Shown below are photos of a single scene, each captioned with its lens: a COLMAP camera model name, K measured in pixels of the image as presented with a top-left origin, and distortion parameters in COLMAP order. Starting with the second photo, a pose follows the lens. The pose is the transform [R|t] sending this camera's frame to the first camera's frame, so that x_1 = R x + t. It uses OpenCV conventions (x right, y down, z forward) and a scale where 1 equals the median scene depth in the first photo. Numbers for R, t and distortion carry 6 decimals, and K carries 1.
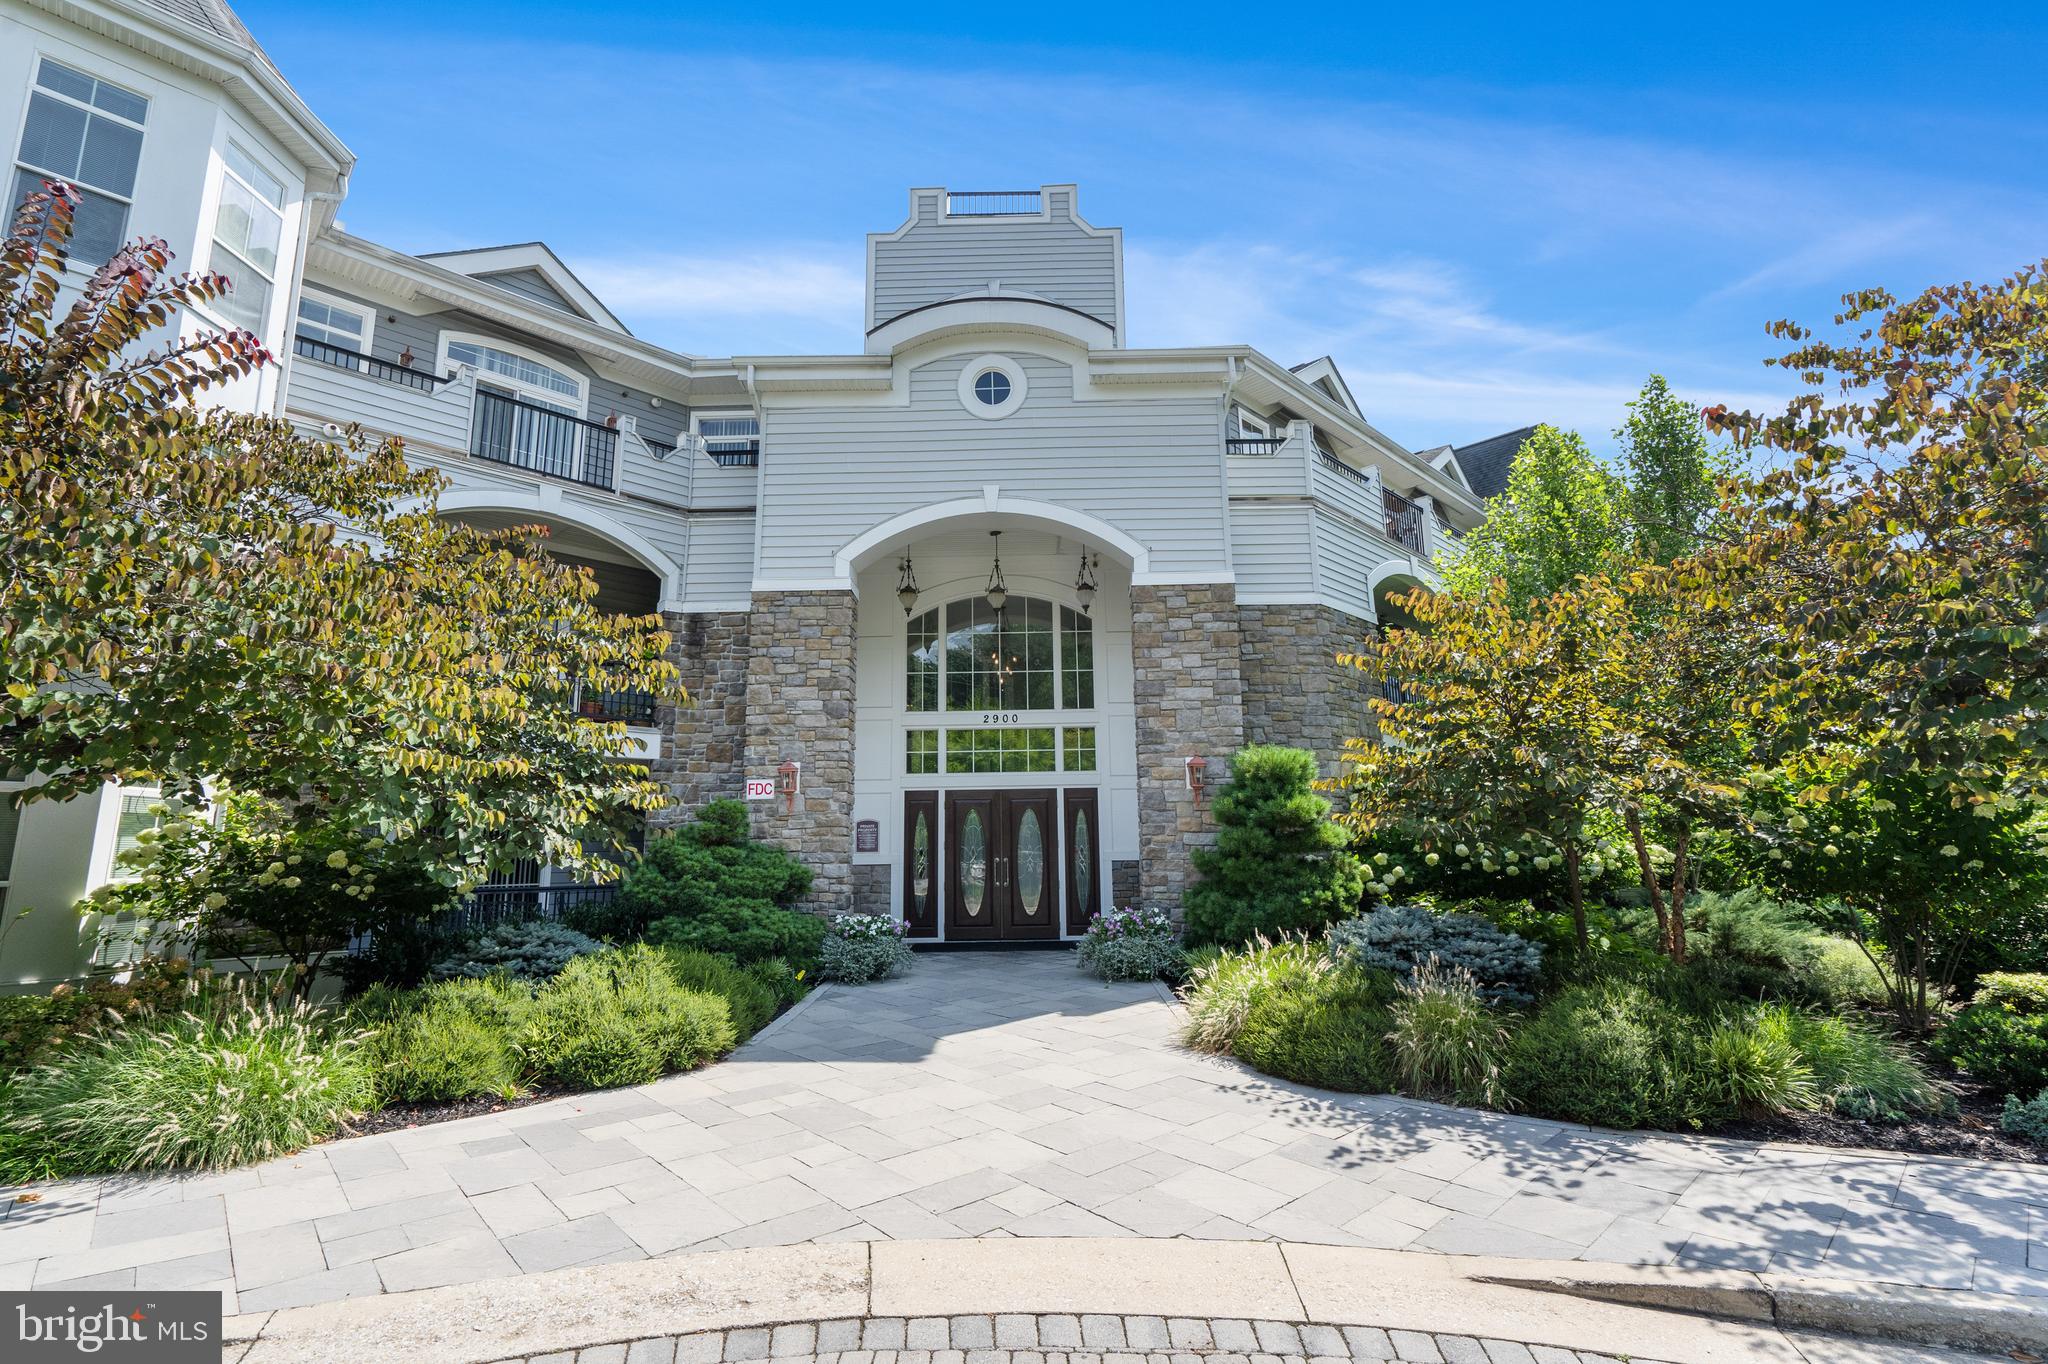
lens RADIAL K [[934.7, 0, 1024.0], [0, 934.7, 682.0], [0, 0, 1]] dist [-0.004356, -0.000253]
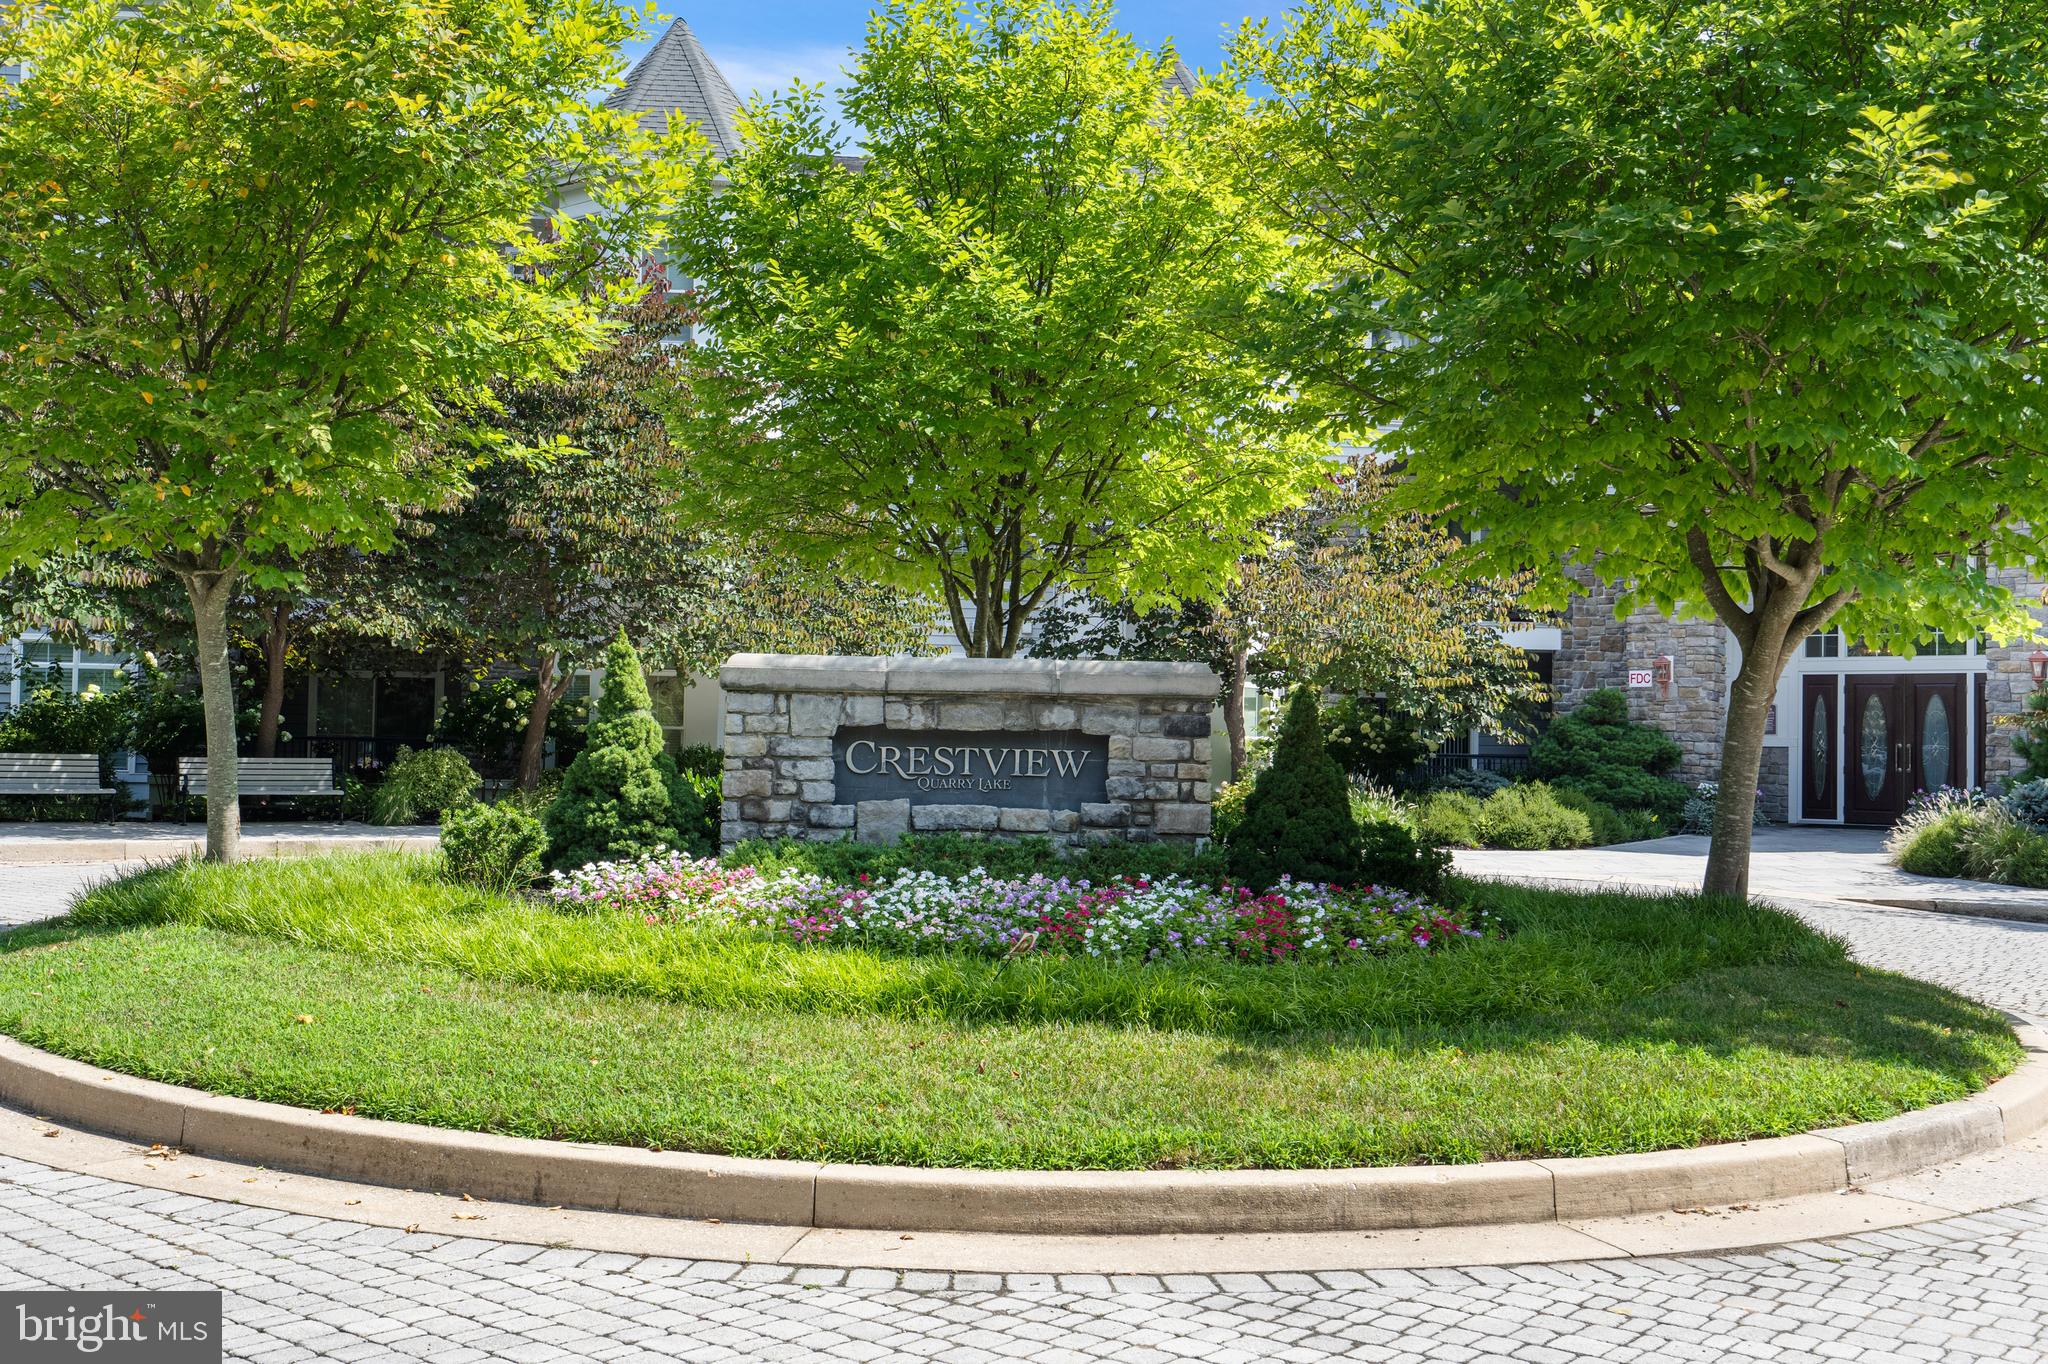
lens RADIAL K [[1985.1, 0, 1024.0], [0, 1985.1, 682.0], [0, 0, 1]] dist [0.008127, 0.001596]
pose [[0.780682, 0.007770, -0.624880, 1.049190], [0.086236, 0.989017, 0.120036, -0.385738], [0.618950, -0.147597, 0.771438, -2.195260]]
